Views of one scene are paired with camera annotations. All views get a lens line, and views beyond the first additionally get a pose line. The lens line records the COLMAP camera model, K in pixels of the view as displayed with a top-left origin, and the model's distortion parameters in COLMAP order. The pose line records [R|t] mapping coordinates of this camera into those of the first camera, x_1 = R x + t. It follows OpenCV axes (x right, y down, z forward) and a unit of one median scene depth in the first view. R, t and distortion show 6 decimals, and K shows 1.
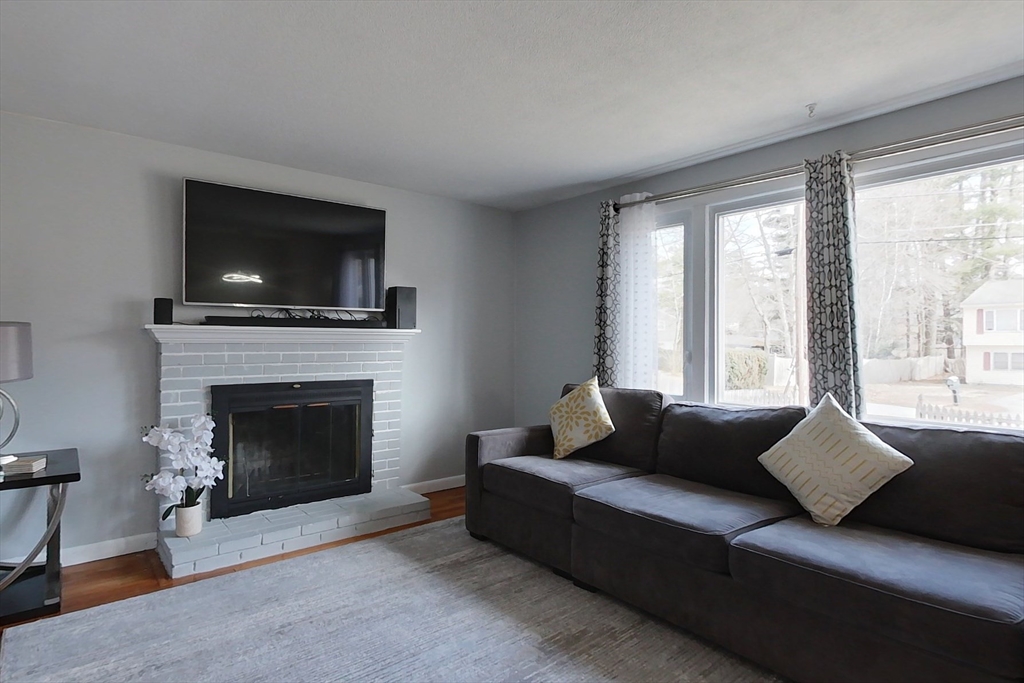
lens RADIAL K [[550.4, 0, 510.6], [0, 550.4, 339.1], [0, 0, 1]] dist [0.002773, 0.000213]
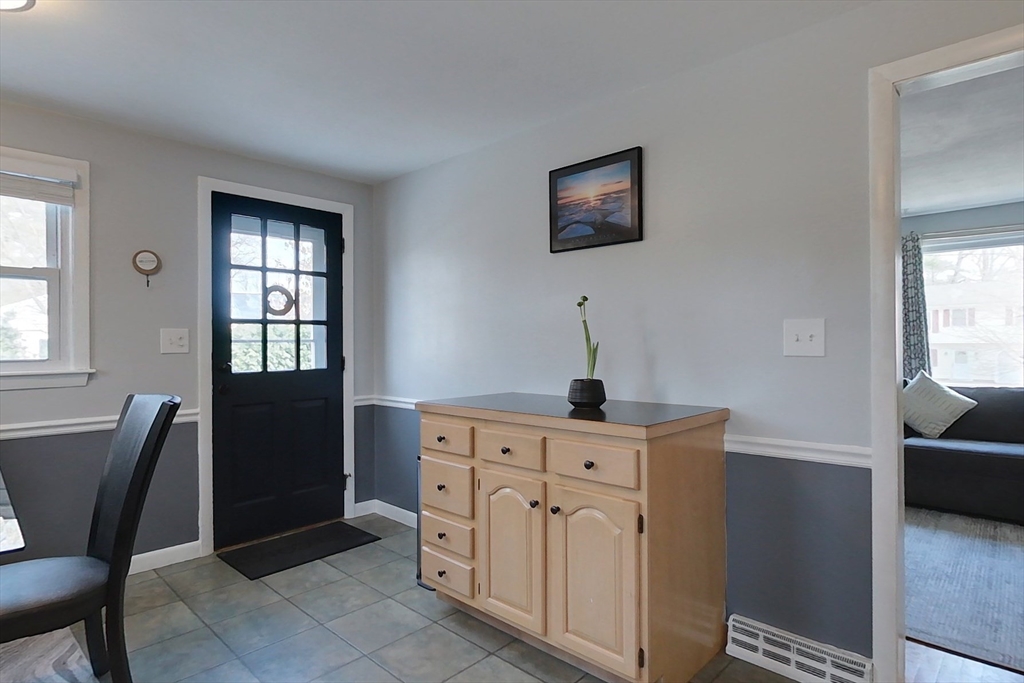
lens RADIAL K [[550.4, 0, 510.0], [0, 550.4, 341.5], [0, 0, 1]] dist [0.002773, 0.000213]
pose [[0.993120, -0.011166, 0.116567, -0.943481], [0.010533, 0.999926, 0.006049, -0.022477], [-0.116626, -0.004779, 0.993164, -0.623915]]
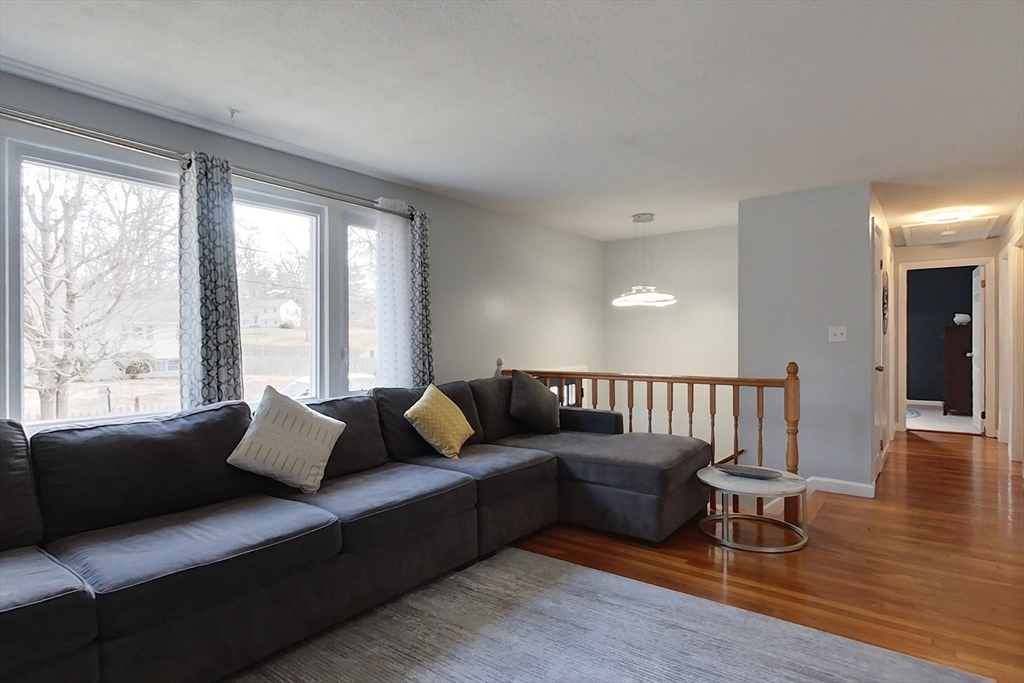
lens RADIAL K [[550.4, 0, 509.5], [0, 550.4, 340.2], [0, 0, 1]] dist [0.002773, 0.000213]
pose [[-0.228619, -0.007081, 0.973490, -0.592141], [-0.004316, 0.999971, 0.006260, -0.001200], [-0.973506, -0.002770, -0.228643, 0.741056]]
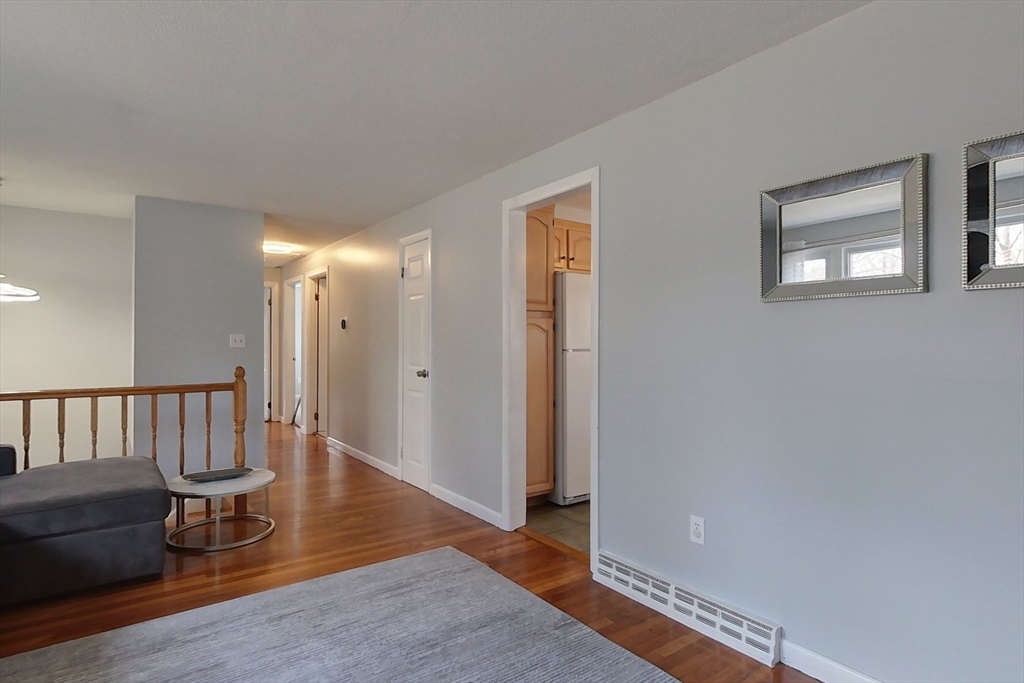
lens RADIAL K [[550.4, 0, 514.5], [0, 550.4, 343.6], [0, 0, 1]] dist [0.002773, 0.000213]
pose [[-0.998169, -0.007284, 0.060047, -0.243774], [-0.007764, 0.999940, -0.007761, 0.003219], [-0.059987, -0.008213, -0.998165, 1.189055]]
